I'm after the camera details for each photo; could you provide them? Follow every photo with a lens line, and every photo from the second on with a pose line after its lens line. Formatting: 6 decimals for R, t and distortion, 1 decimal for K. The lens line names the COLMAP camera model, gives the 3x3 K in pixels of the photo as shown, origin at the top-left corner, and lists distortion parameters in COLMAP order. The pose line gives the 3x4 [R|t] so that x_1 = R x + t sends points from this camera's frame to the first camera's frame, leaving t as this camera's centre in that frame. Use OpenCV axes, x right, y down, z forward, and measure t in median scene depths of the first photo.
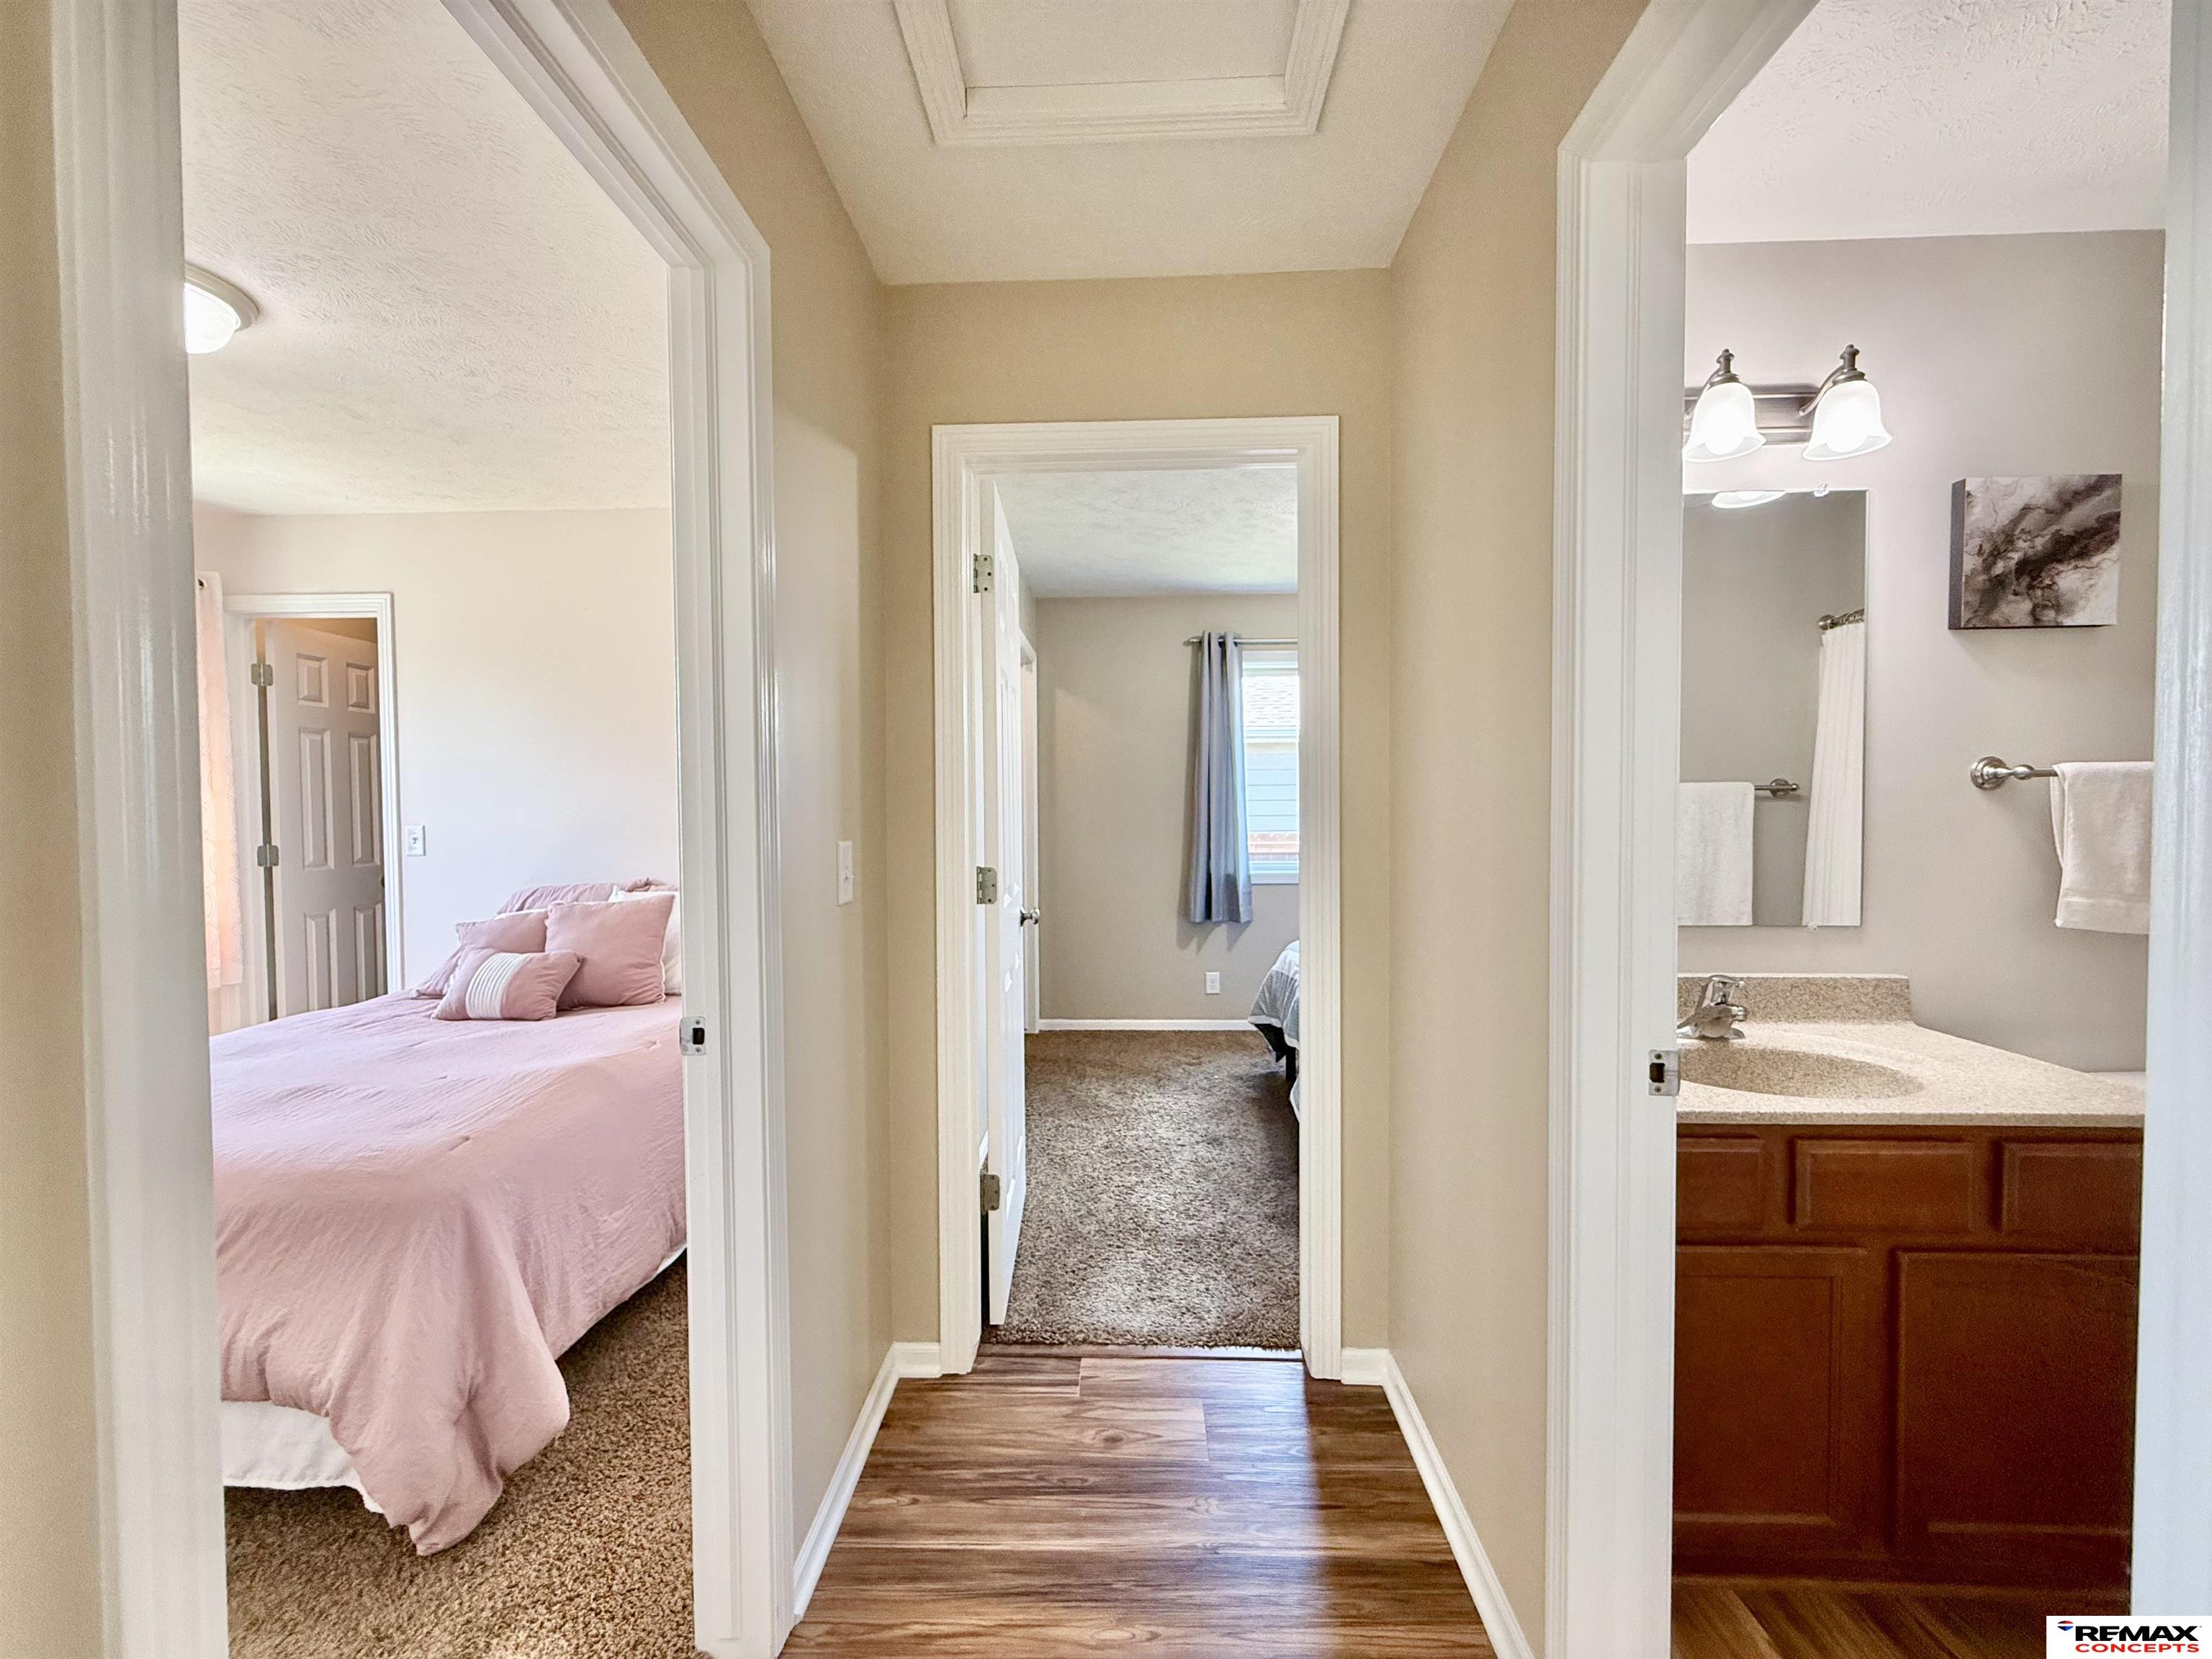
lens RADIAL K [[883.7, 0, 1096.7], [0, 883.7, 821.7], [0, 0, 1]] dist [-0.000655, 0.000469]
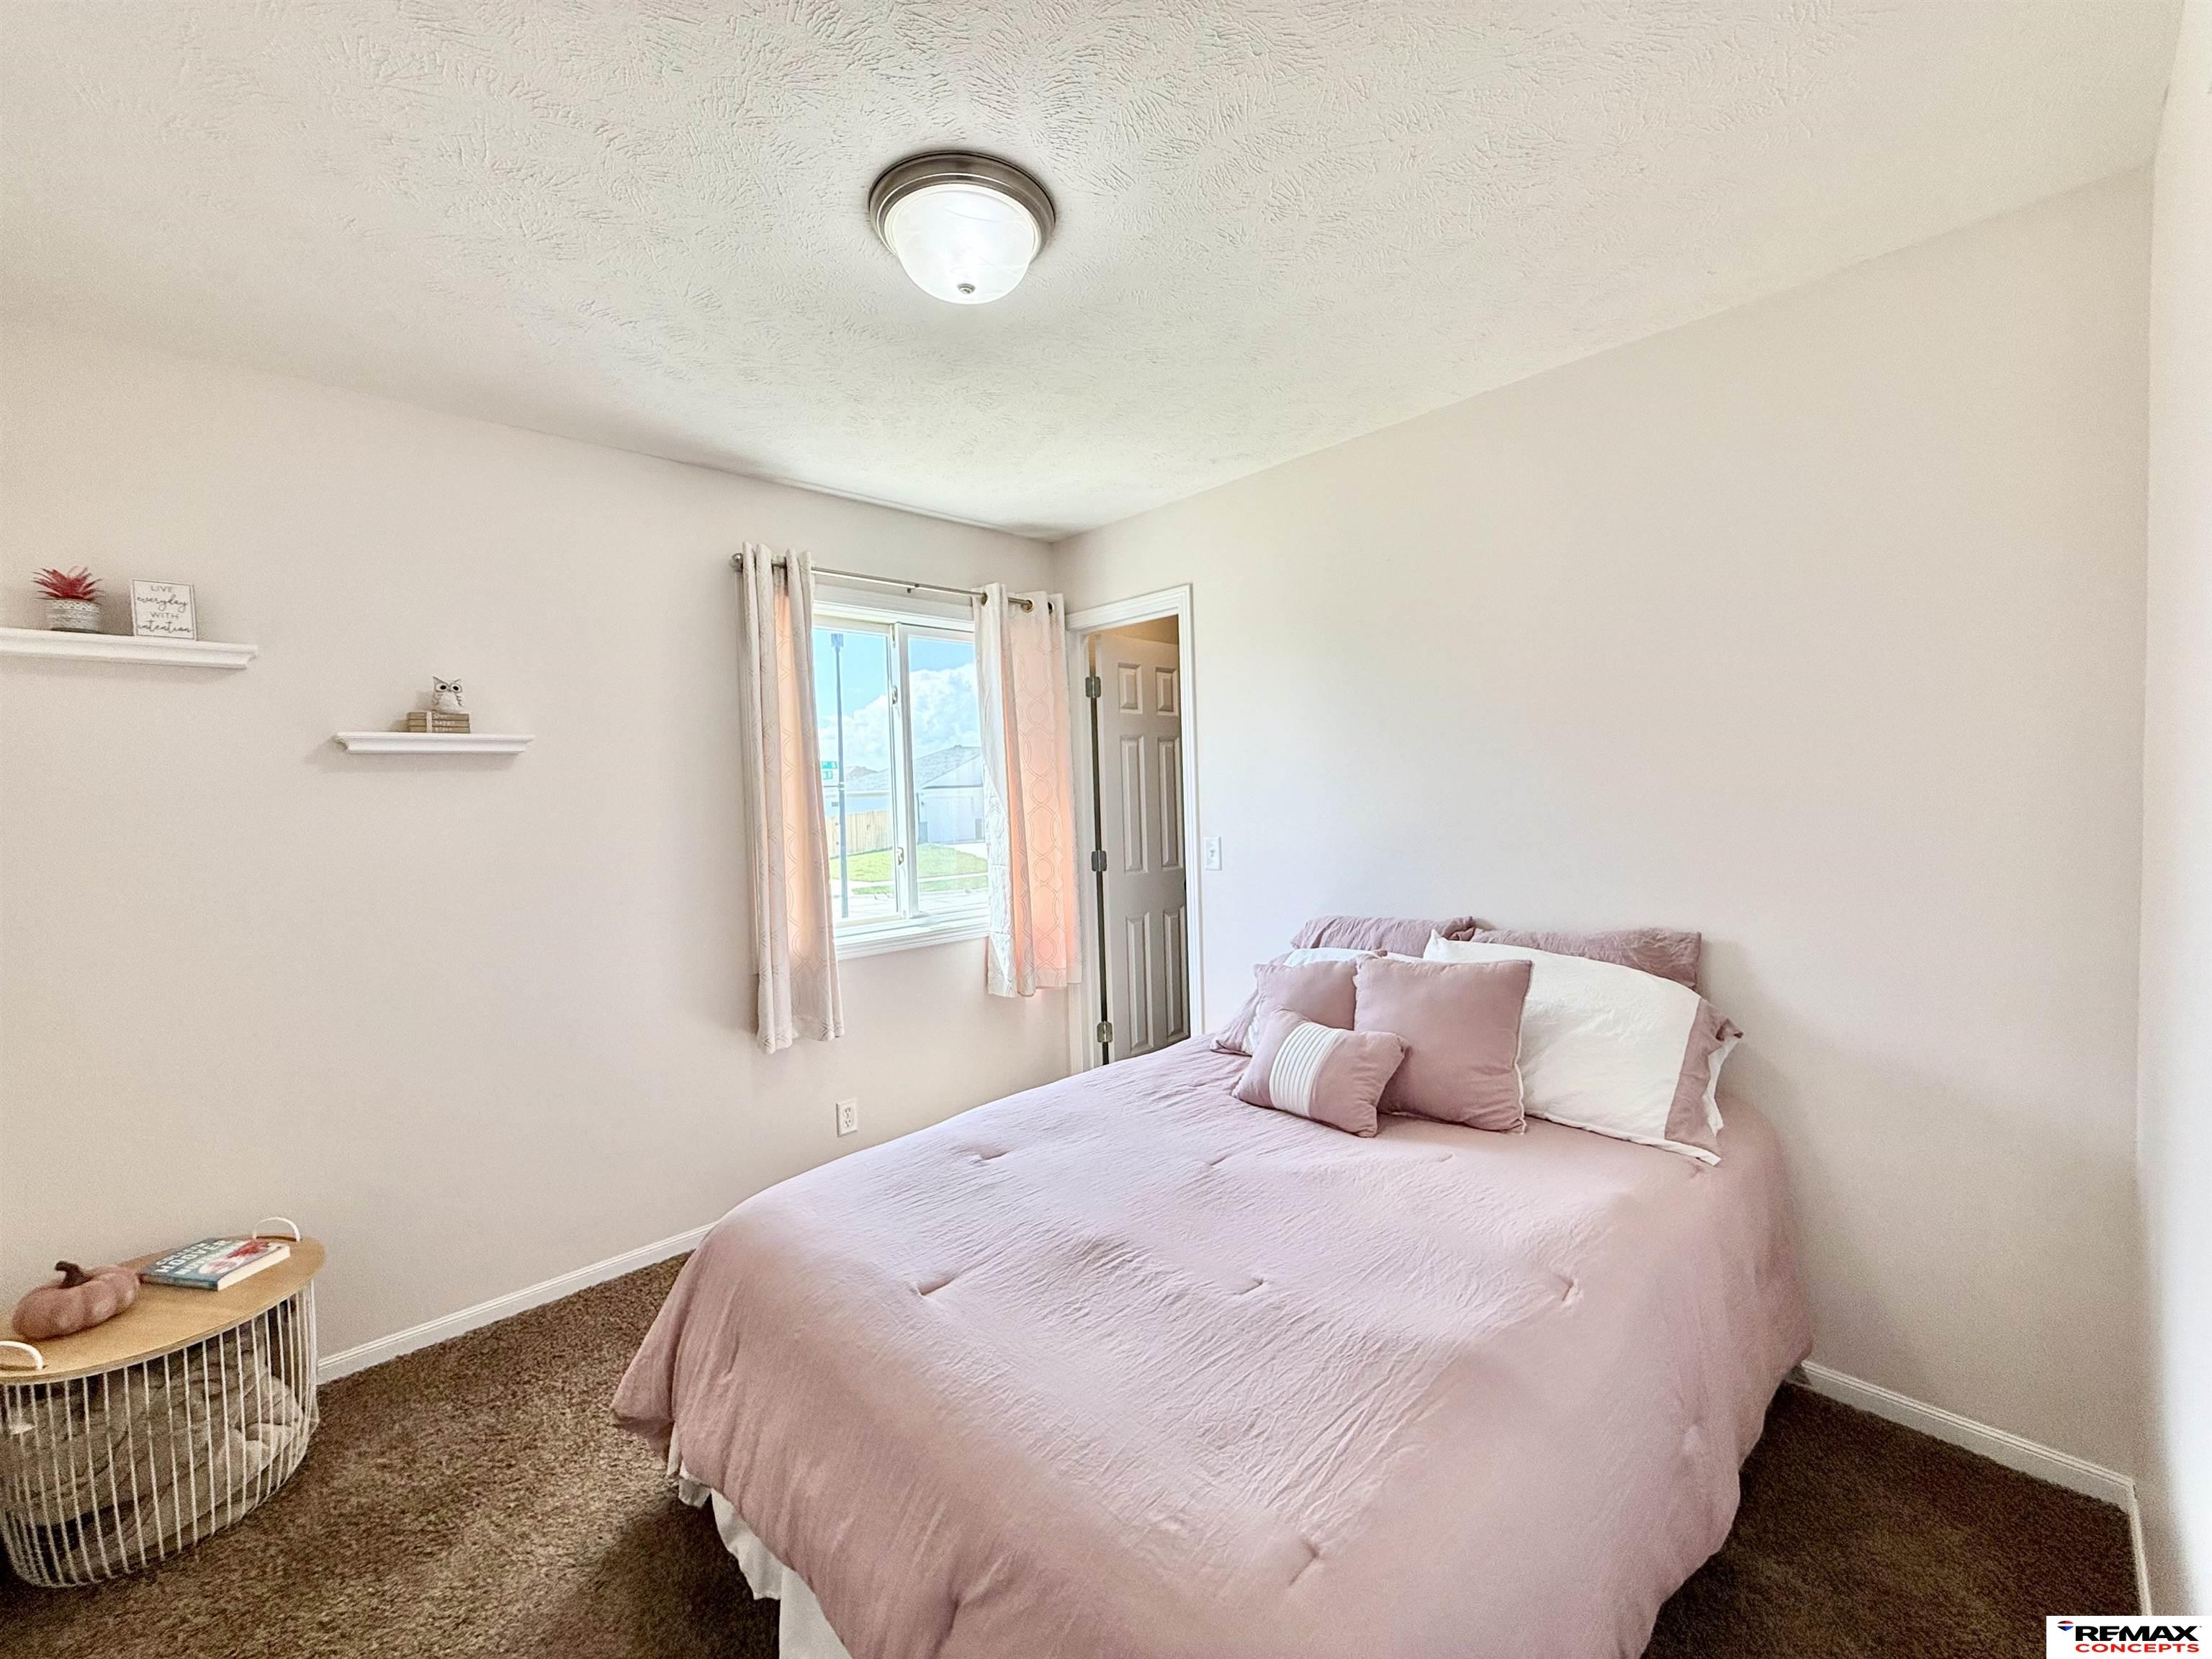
lens RADIAL K [[883.7, 0, 1106.2], [0, 883.7, 819.2], [0, 0, 1]] dist [-0.000655, 0.000469]
pose [[0.717776, 0.009889, -0.696204, -0.284517], [0.008850, 0.999689, 0.023324, -0.047554], [0.696218, -0.022903, 0.717465, 0.356372]]
